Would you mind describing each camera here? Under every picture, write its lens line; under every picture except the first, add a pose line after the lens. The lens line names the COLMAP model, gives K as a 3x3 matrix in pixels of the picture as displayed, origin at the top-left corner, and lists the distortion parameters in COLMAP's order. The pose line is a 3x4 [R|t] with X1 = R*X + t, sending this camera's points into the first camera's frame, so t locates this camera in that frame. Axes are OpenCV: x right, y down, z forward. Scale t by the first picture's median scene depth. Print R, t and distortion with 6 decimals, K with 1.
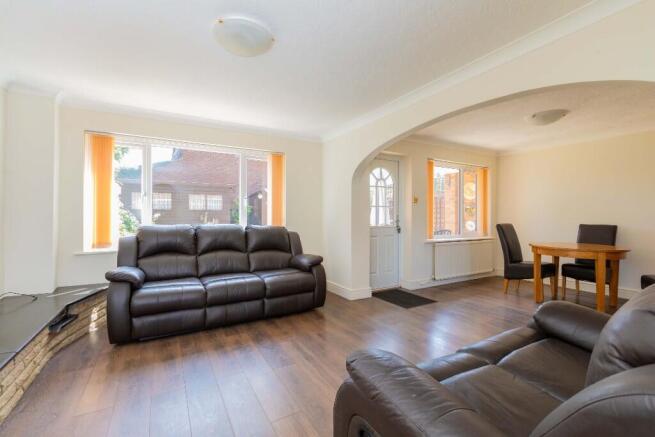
lens RADIAL K [[292.4, 0, 325.0], [0, 292.4, 216.2], [0, 0, 1]] dist [-0.000094, -0.000387]
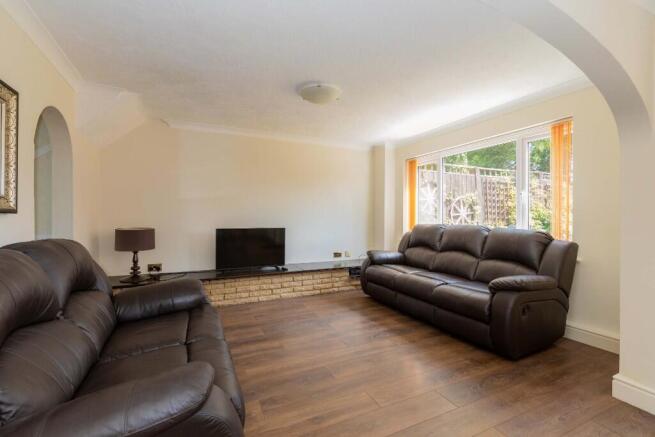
lens RADIAL K [[292.4, 0, 327.4], [0, 292.4, 215.4], [0, 0, 1]] dist [-0.000094, -0.000387]
pose [[-0.074275, -0.007872, -0.997207, 0.560965], [-0.007903, 0.999942, -0.007305, 0.006640], [0.997206, 0.007339, -0.074333, 0.552569]]
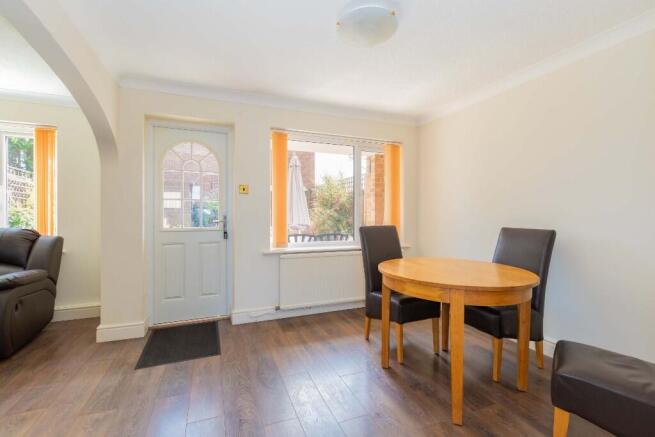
lens RADIAL K [[292.4, 0, 328.6], [0, 292.4, 217.1], [0, 0, 1]] dist [-0.000094, -0.000387]
pose [[0.989882, 0.000361, -0.141893, 0.662147], [0.000783, 0.999968, 0.008009, 0.001919], [0.141892, -0.008039, 0.989850, 0.408844]]
